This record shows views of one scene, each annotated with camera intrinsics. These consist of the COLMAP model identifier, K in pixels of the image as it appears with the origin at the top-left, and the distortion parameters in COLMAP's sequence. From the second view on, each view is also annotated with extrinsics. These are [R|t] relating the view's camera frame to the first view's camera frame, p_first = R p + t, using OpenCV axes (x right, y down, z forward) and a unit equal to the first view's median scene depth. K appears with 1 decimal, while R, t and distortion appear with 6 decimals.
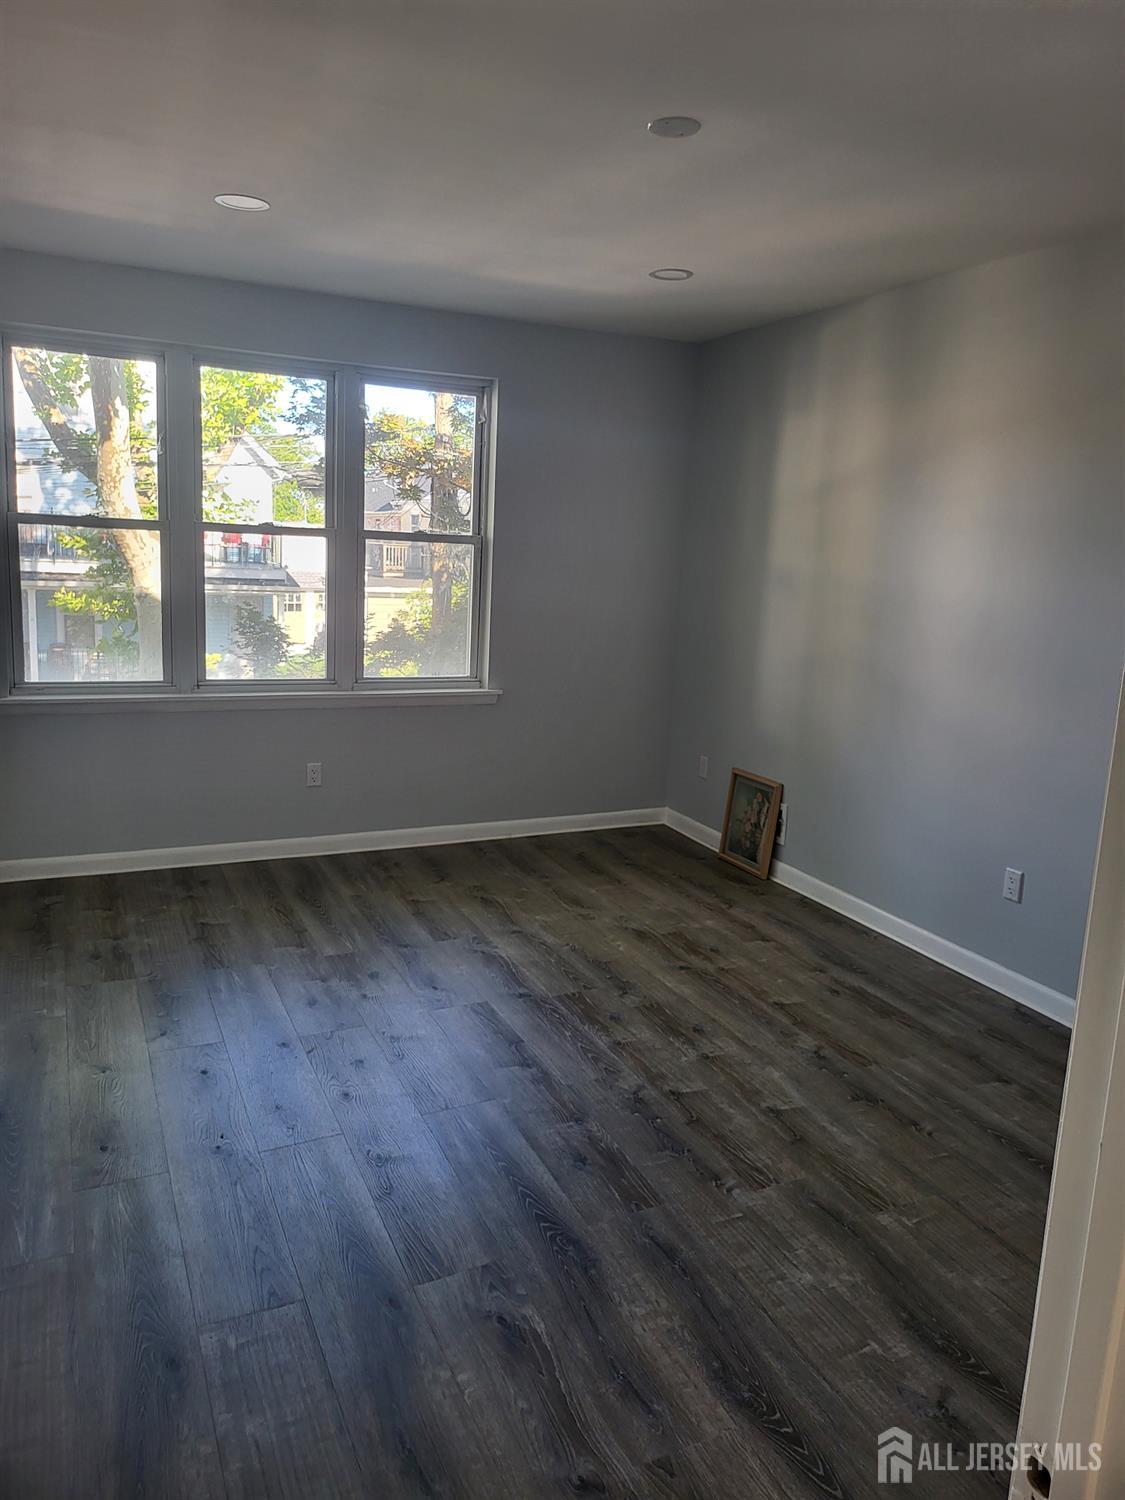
lens RADIAL K [[1060.1, 0, 567.3], [0, 1060.1, 745.3], [0, 0, 1]] dist [0.035715, -0.034346]
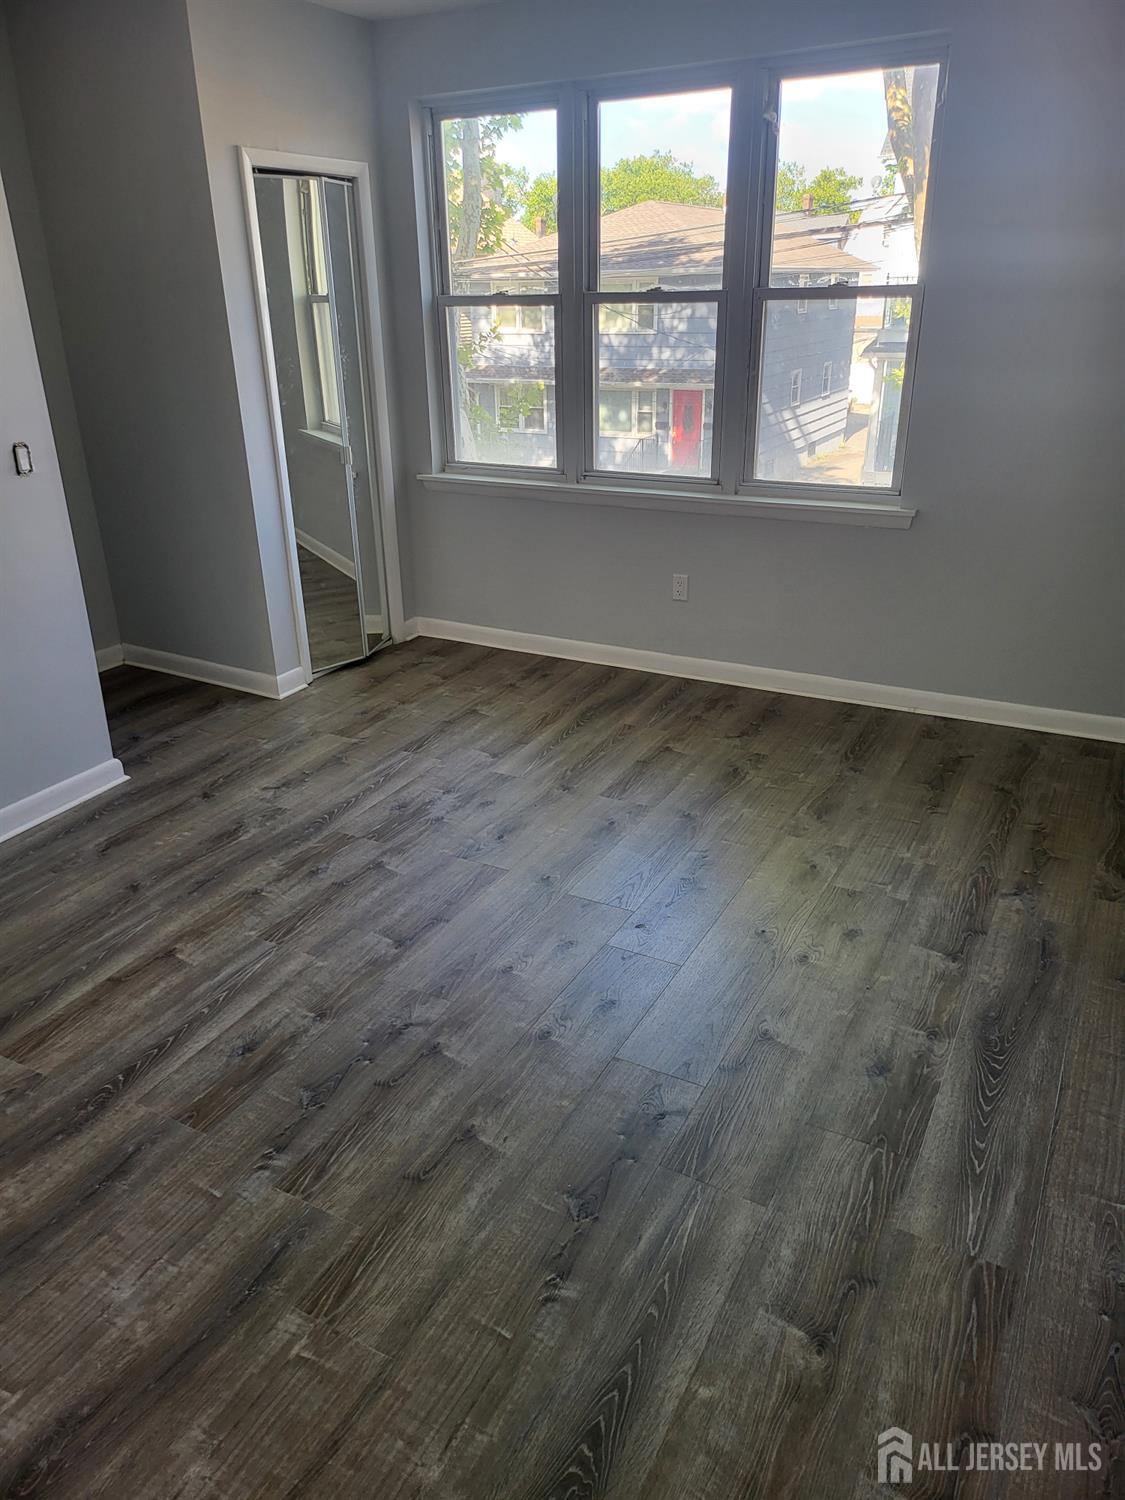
lens RADIAL K [[1060.1, 0, 561.8], [0, 1060.1, 744.3], [0, 0, 1]] dist [0.035715, -0.034346]
pose [[0.578212, 0.268246, -0.770529, 0.499344], [-0.109376, 0.961367, 0.252606, -0.069406], [0.808522, -0.061782, 0.585214, 0.451827]]
